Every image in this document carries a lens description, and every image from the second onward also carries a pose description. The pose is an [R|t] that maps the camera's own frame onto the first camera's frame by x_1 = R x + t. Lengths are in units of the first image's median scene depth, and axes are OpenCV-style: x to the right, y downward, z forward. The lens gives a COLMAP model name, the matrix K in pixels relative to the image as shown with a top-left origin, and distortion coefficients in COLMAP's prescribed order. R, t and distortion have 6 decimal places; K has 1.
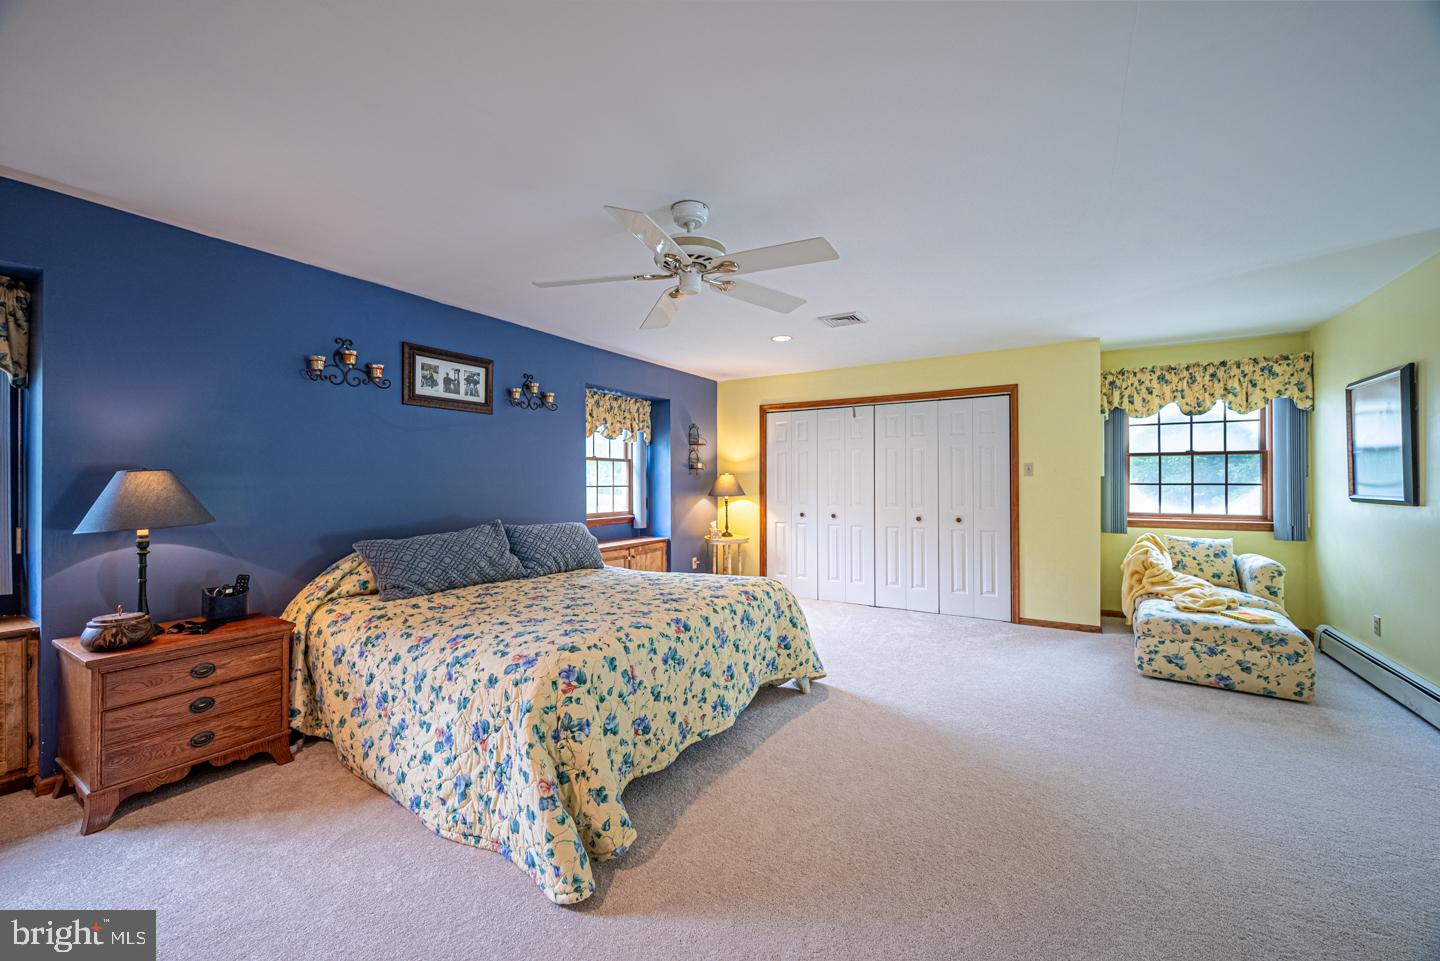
lens RADIAL K [[565.9, 0, 708.5], [0, 565.9, 482.9], [0, 0, 1]] dist [-0.001501, 0.000458]
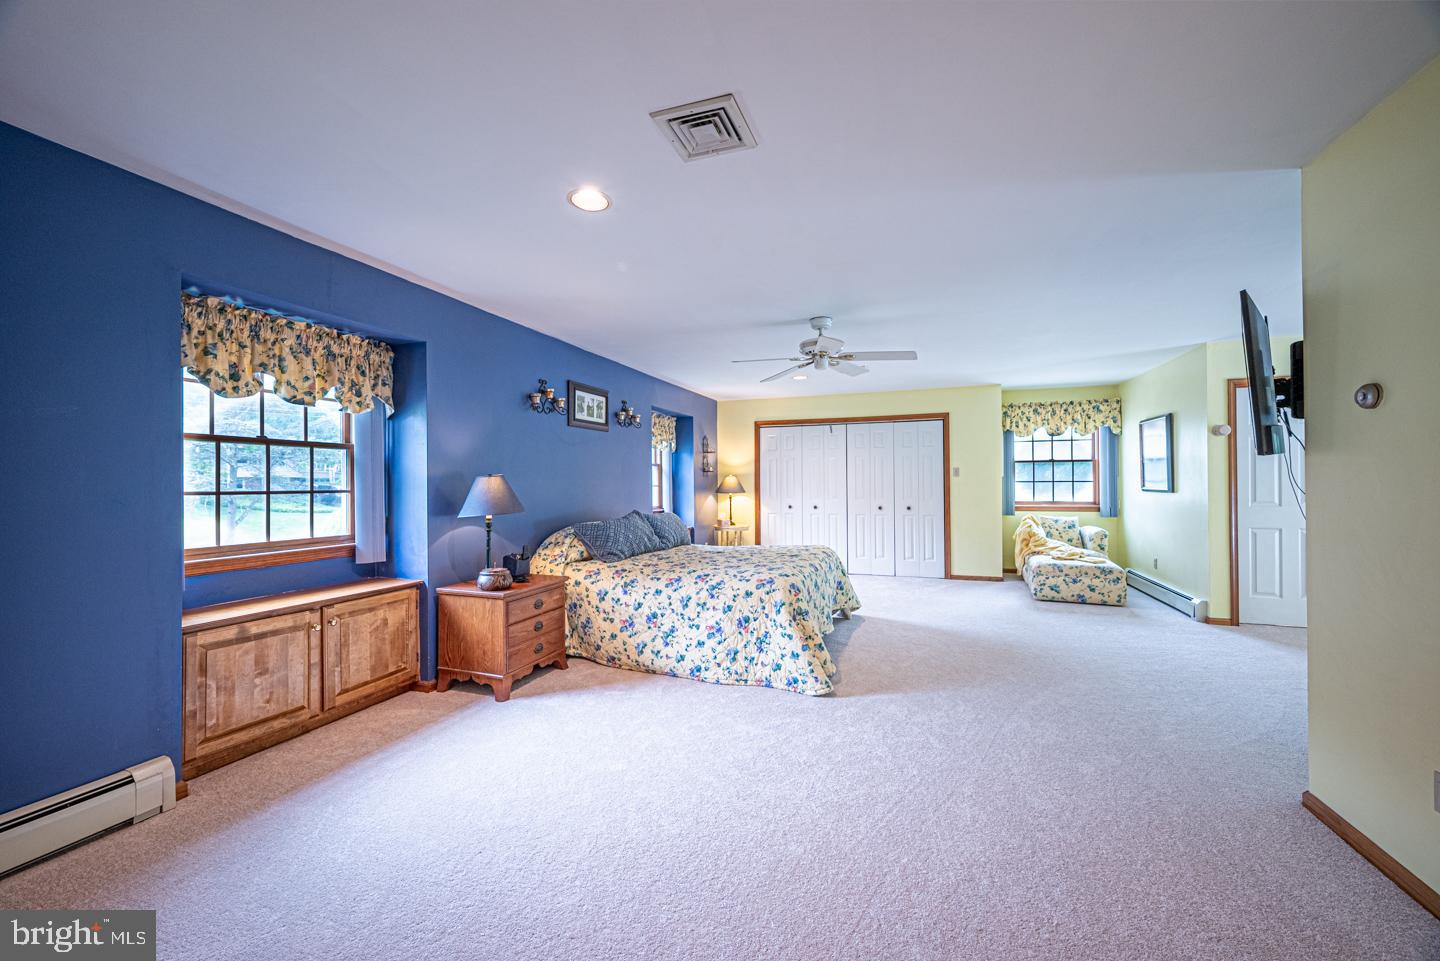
lens RADIAL K [[565.9, 0, 705.5], [0, 565.9, 484.1], [0, 0, 1]] dist [-0.001501, 0.000458]
pose [[0.979727, -0.006319, 0.200237, -0.433386], [0.006083, 0.999980, 0.001790, 0.000633], [-0.200245, -0.000535, 0.979746, -0.356204]]
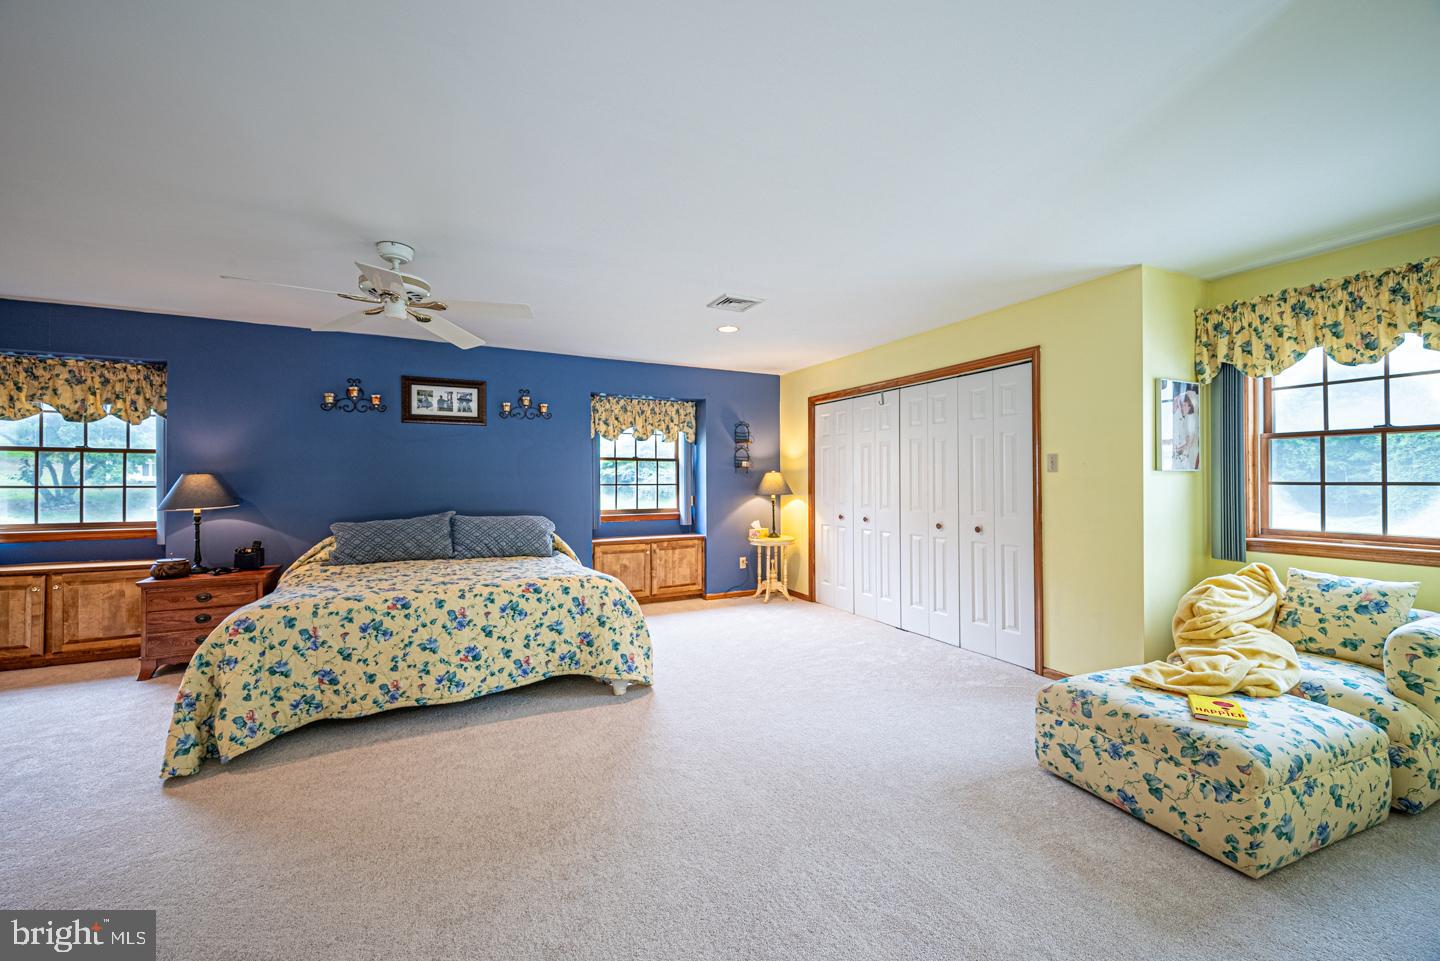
lens RADIAL K [[565.9, 0, 726.5], [0, 565.9, 483.8], [0, 0, 1]] dist [-0.001501, 0.000458]
pose [[0.863758, 0.002089, -0.503903, 0.701102], [0.000205, 0.999990, 0.004498, -0.000411], [0.503907, -0.003988, 0.863749, 0.205495]]
